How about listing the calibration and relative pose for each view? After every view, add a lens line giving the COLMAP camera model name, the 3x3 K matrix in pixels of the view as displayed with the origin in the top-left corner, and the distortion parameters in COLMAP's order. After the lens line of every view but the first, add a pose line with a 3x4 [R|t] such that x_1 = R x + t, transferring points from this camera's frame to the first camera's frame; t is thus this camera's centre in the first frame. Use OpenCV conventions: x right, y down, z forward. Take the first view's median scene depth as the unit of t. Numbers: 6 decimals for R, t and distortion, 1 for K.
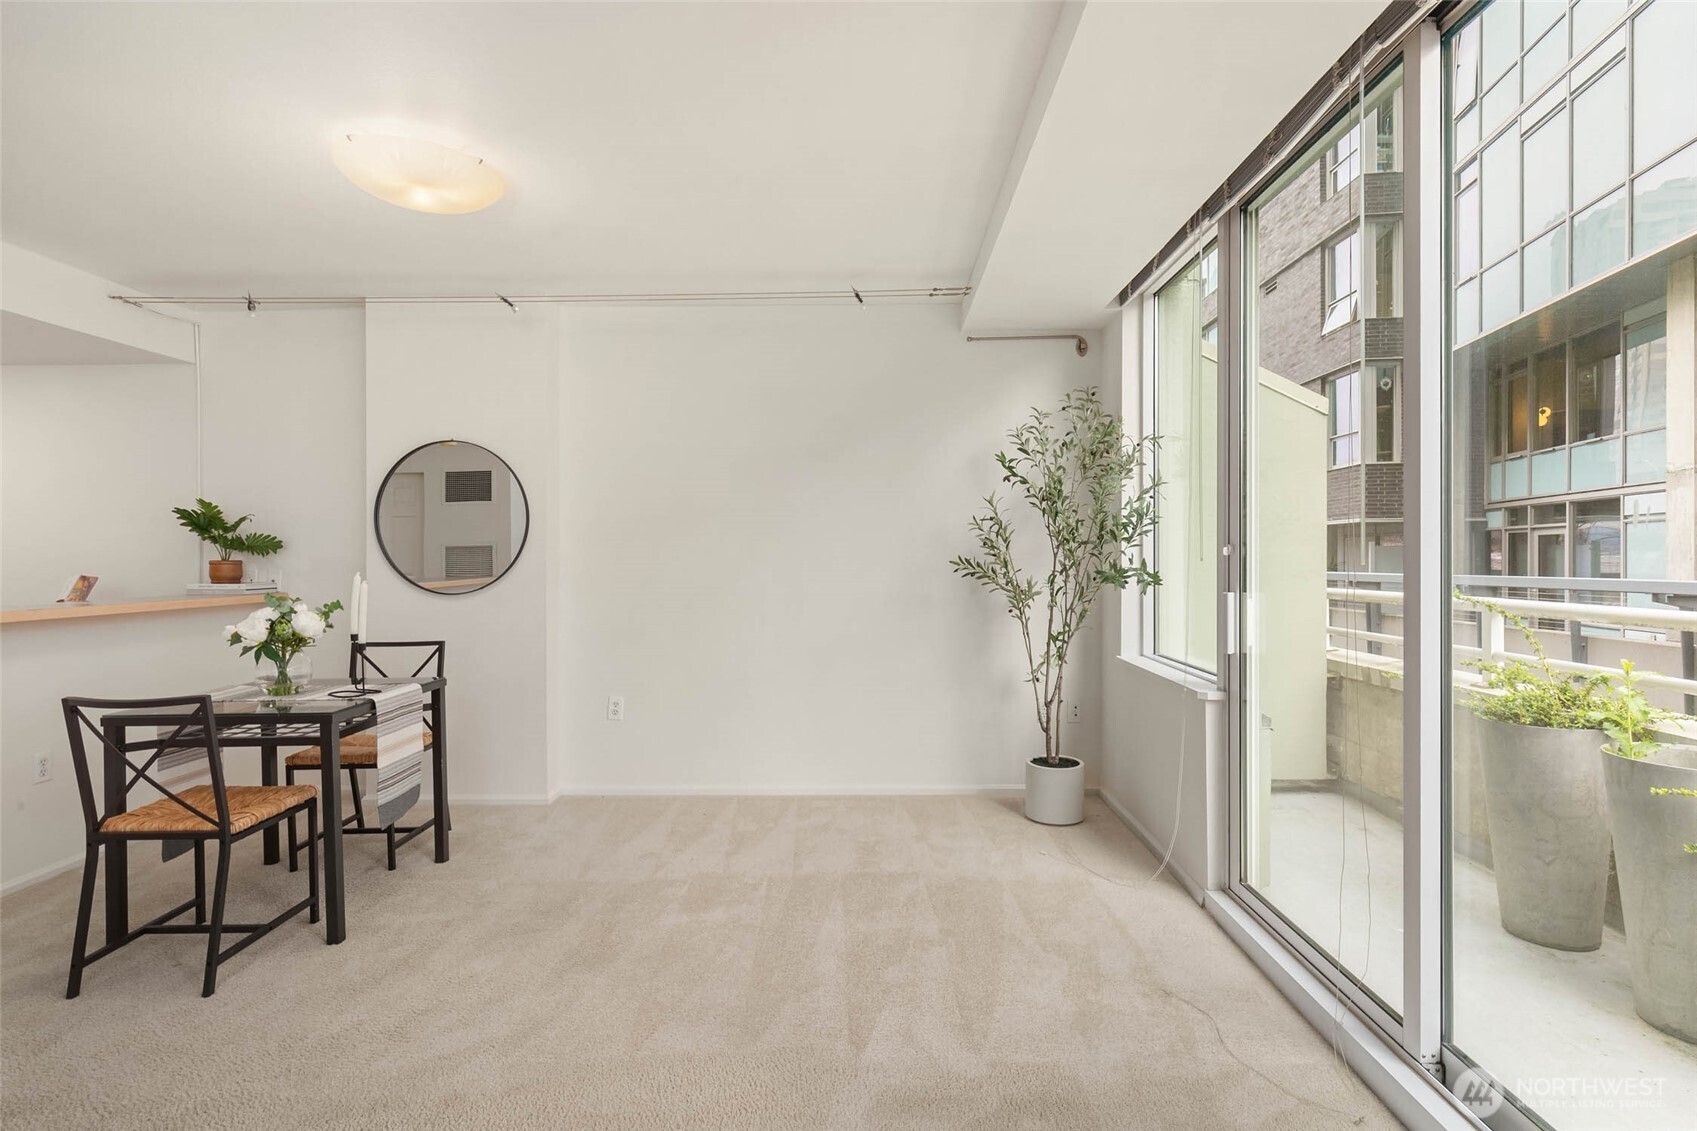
lens RADIAL K [[816.5, 0, 844.4], [0, 816.5, 564.1], [0, 0, 1]] dist [-0.003539, -0.000096]
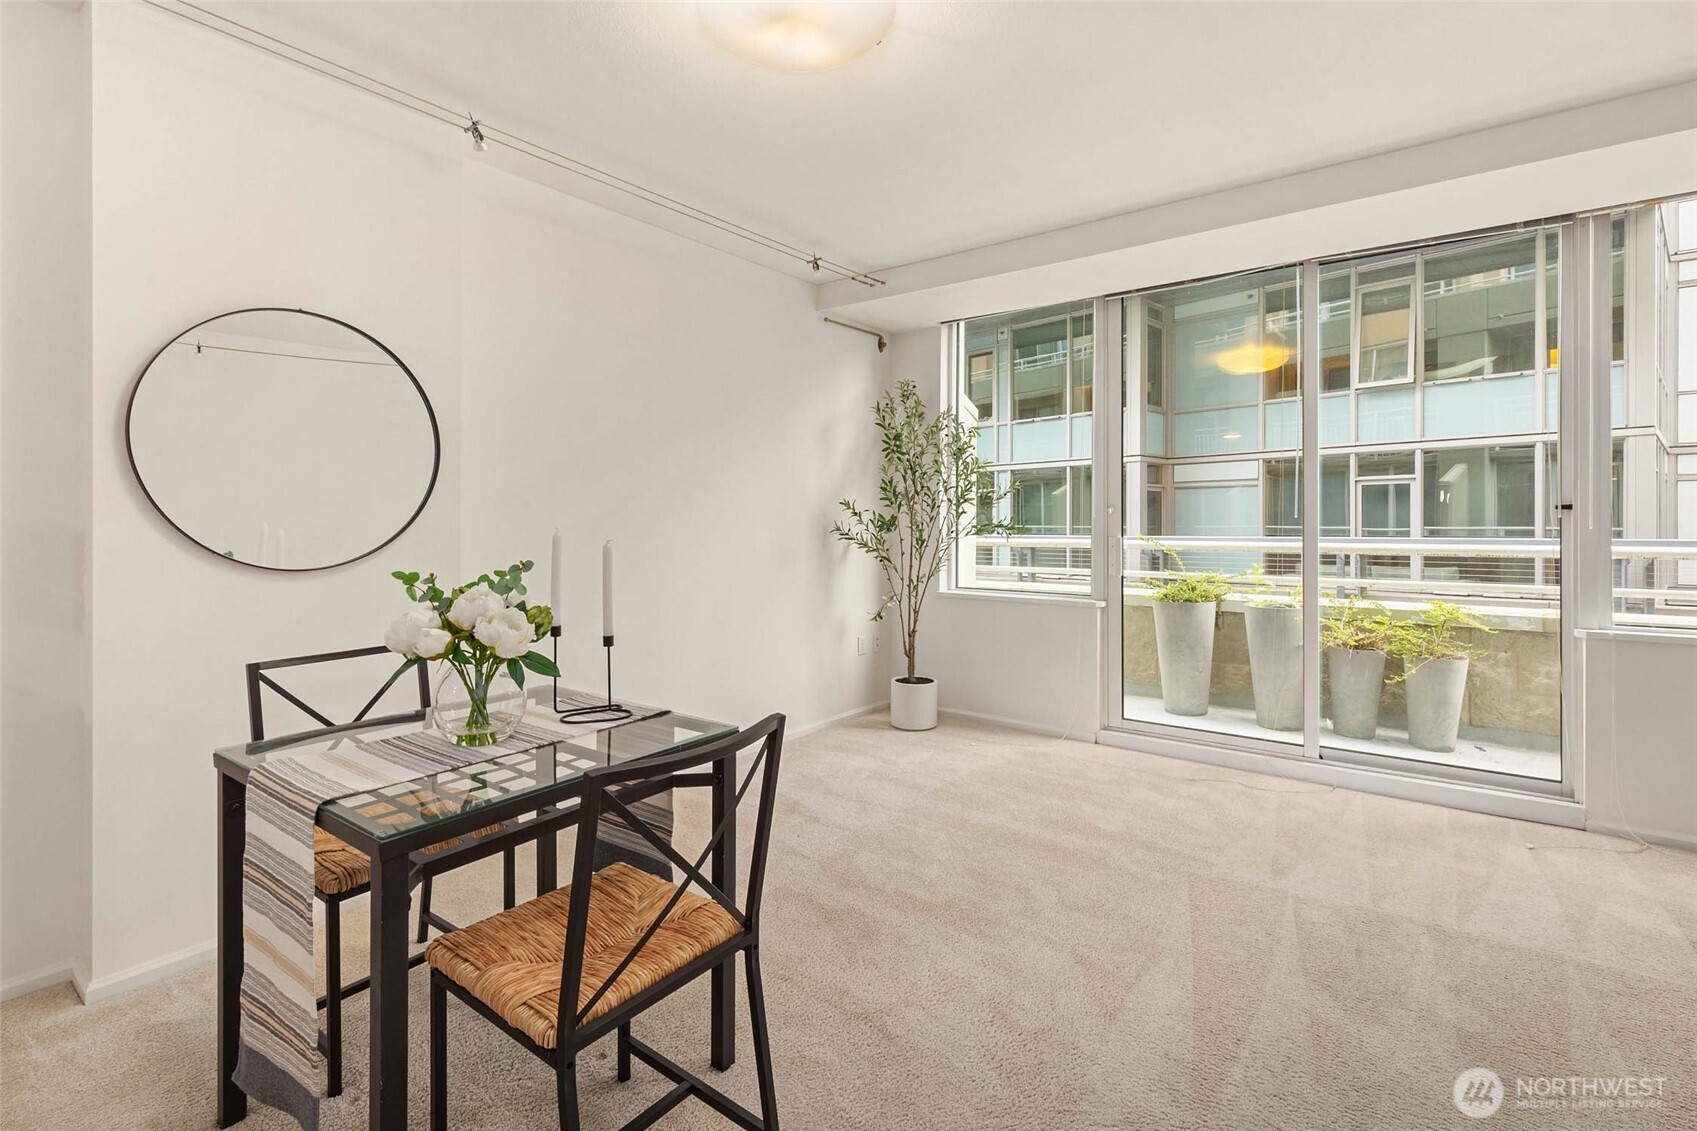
lens RADIAL K [[822.3, 0, 818.6], [0, 822.3, 524.5], [0, 0, 1]] dist [0.005140, -0.000255]
pose [[0.589839, -0.002970, 0.807515, -0.245986], [0.009924, 0.999944, -0.003571, 0.002624], [-0.807460, 0.010120, 0.589836, 0.112525]]
